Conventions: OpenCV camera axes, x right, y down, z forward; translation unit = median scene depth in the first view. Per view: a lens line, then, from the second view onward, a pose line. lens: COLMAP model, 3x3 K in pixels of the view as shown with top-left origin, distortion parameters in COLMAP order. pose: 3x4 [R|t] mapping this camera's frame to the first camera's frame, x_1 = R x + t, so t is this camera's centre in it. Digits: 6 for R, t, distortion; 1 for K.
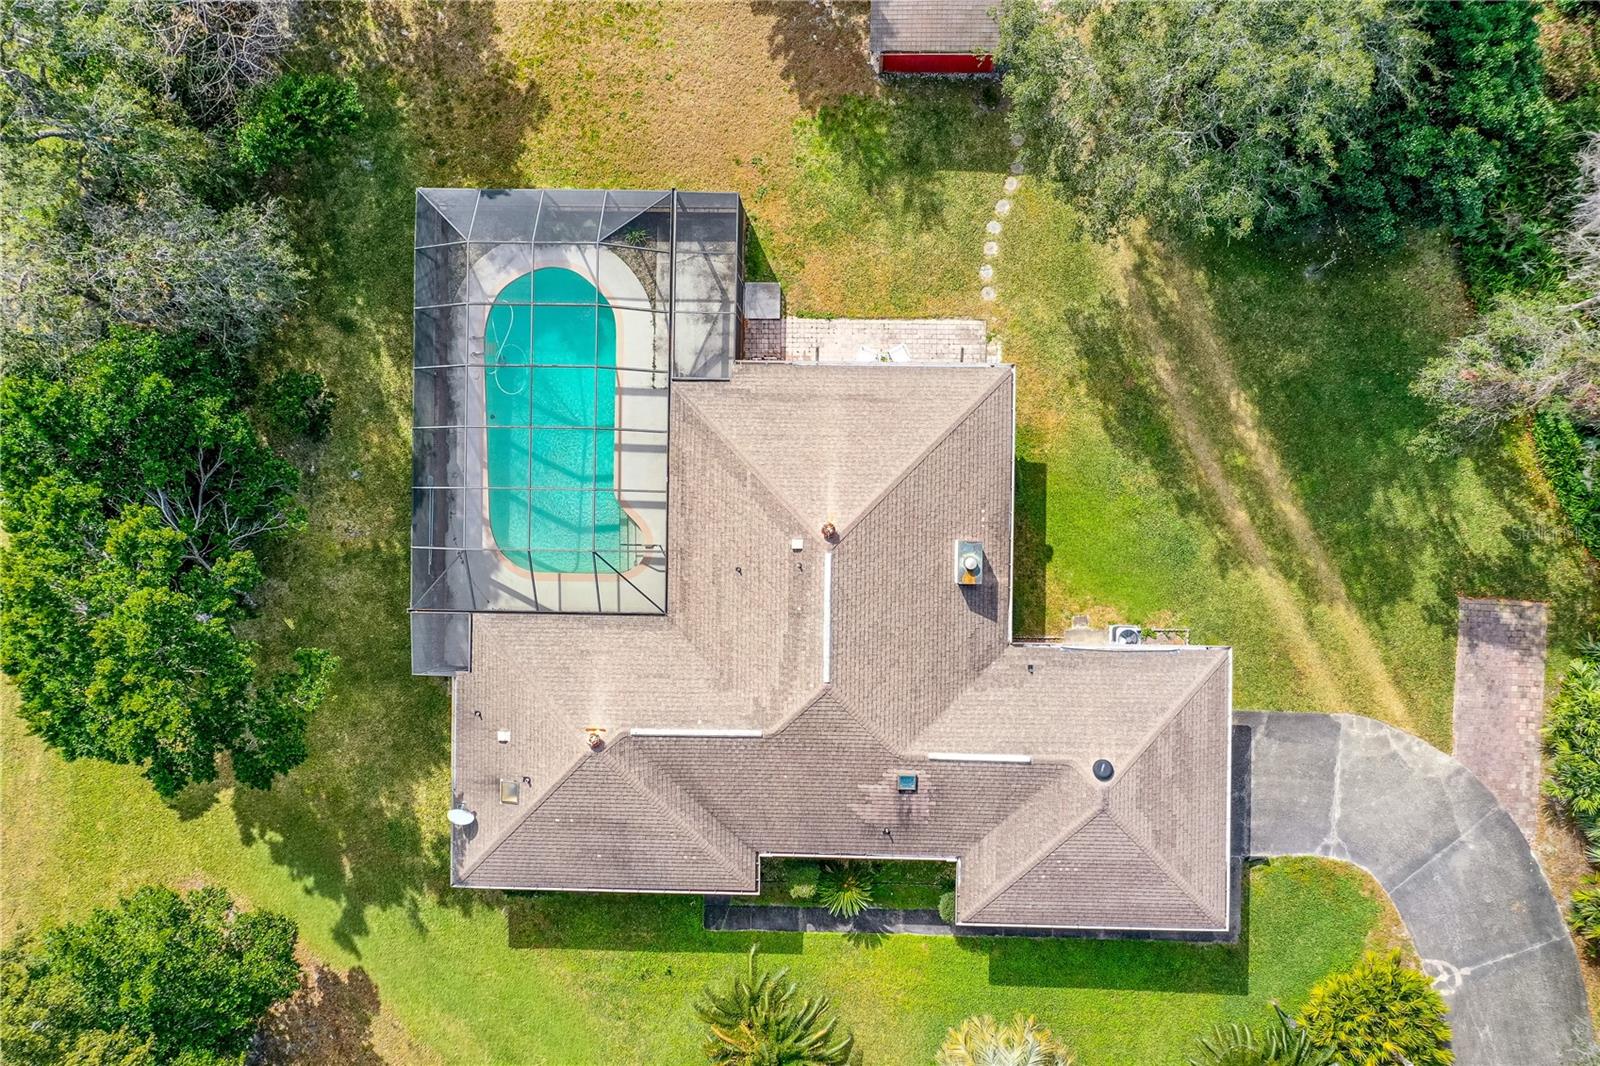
lens RADIAL K [[1414.1, 0, 804.5], [0, 1414.1, 508.5], [0, 0, 1]] dist [0.026660, 0.006823]
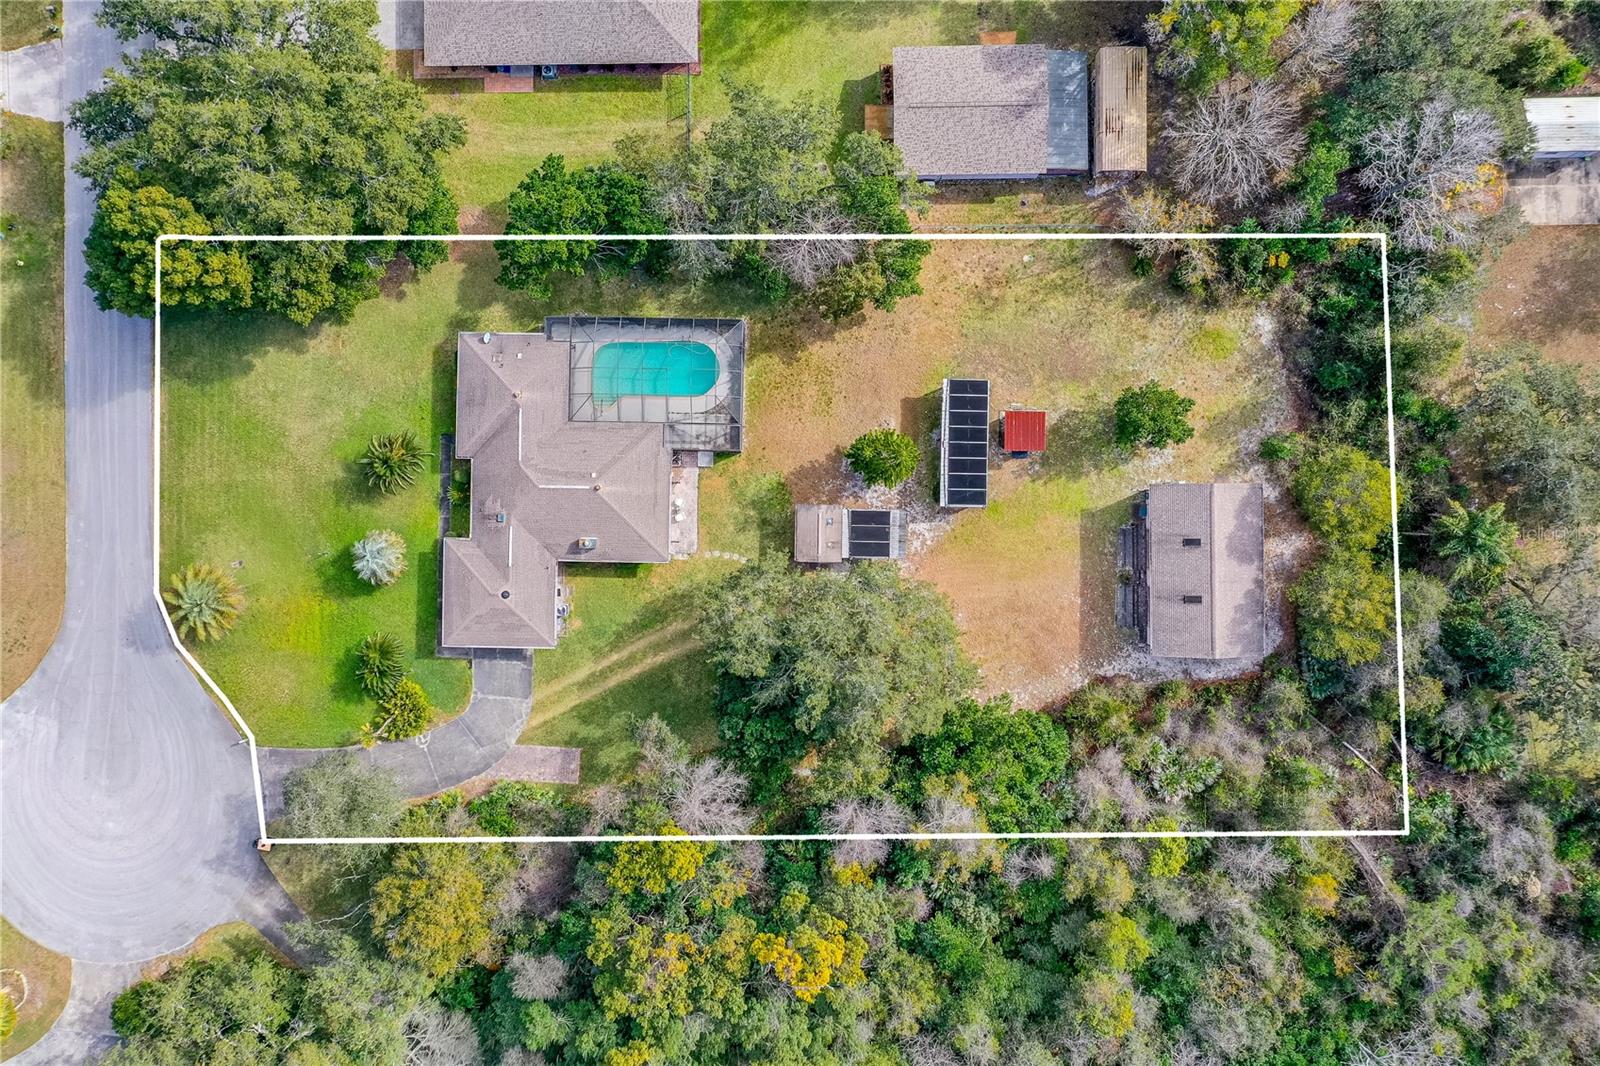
lens RADIAL K [[1414.1, 0, 804.5], [0, 1414.1, 508.5], [0, 0, 1]] dist [0.026660, 0.006823]
pose [[-0.006546, 0.998947, 0.045405, -0.056741], [-0.999912, -0.007063, 0.011226, -0.343103], [0.011535, -0.045328, 0.998906, -1.380975]]
